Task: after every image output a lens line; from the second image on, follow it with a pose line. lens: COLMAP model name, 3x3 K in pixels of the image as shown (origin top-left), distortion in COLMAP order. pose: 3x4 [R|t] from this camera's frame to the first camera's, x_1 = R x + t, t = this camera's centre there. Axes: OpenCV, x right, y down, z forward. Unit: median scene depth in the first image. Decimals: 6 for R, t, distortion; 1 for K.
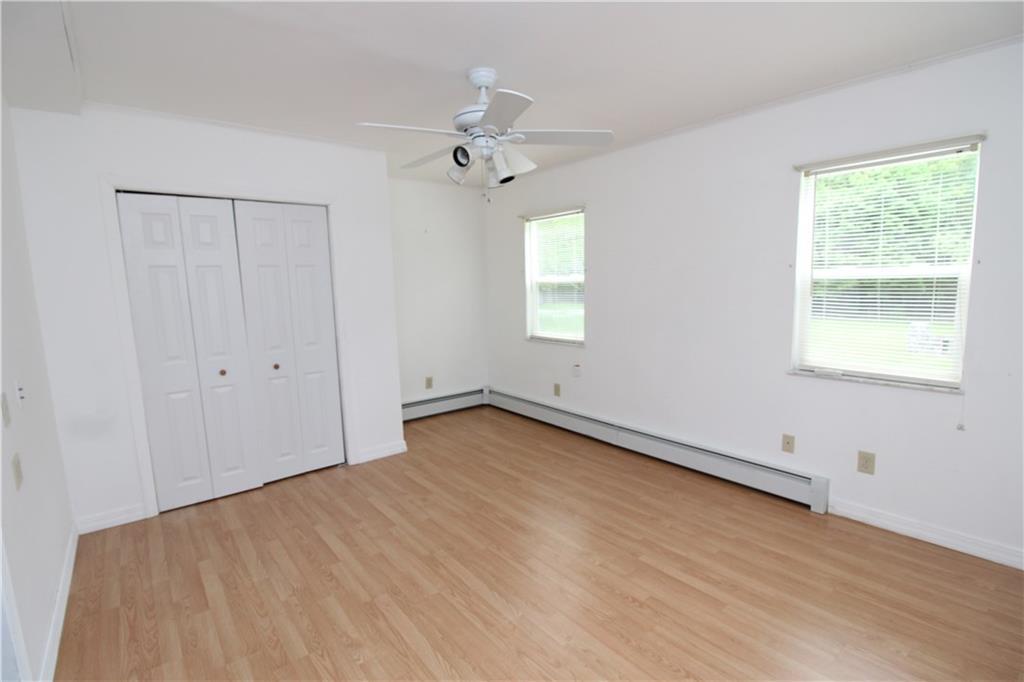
lens RADIAL K [[474.1, 0, 507.3], [0, 474.1, 339.8], [0, 0, 1]] dist [-0.003005, -0.000358]
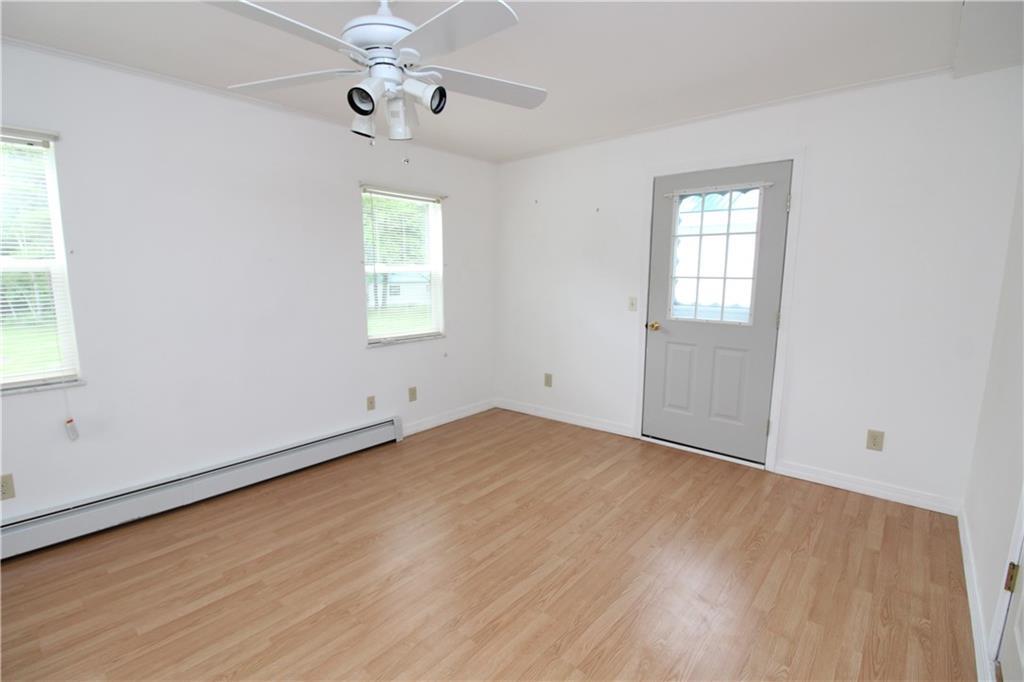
lens RADIAL K [[474.1, 0, 507.3], [0, 474.1, 339.8], [0, 0, 1]] dist [-0.003005, -0.000358]
pose [[-0.175631, -0.118999, 0.977237, -0.702601], [0.116518, 0.983177, 0.140663, -0.084375], [-0.977536, 0.138570, -0.158811, 0.838304]]
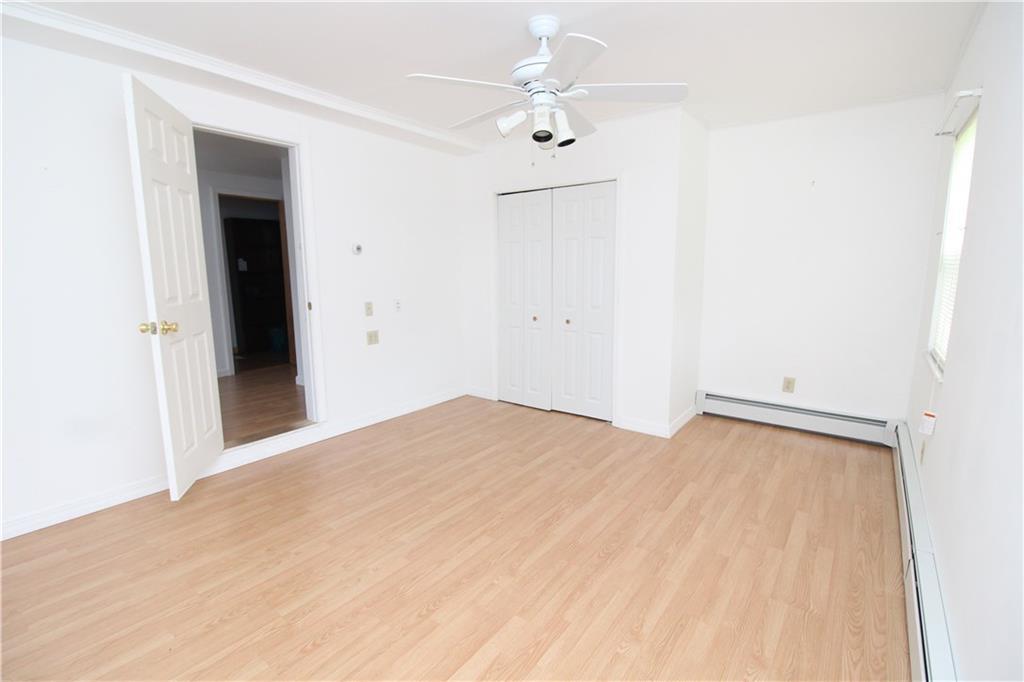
lens RADIAL K [[474.1, 0, 507.3], [0, 474.1, 339.8], [0, 0, 1]] dist [-0.003005, -0.000358]
pose [[0.236797, 0.174034, -0.955845, 0.754027], [-0.116543, 0.981810, 0.149889, -0.072135], [0.964544, 0.075904, 0.252772, 0.618664]]
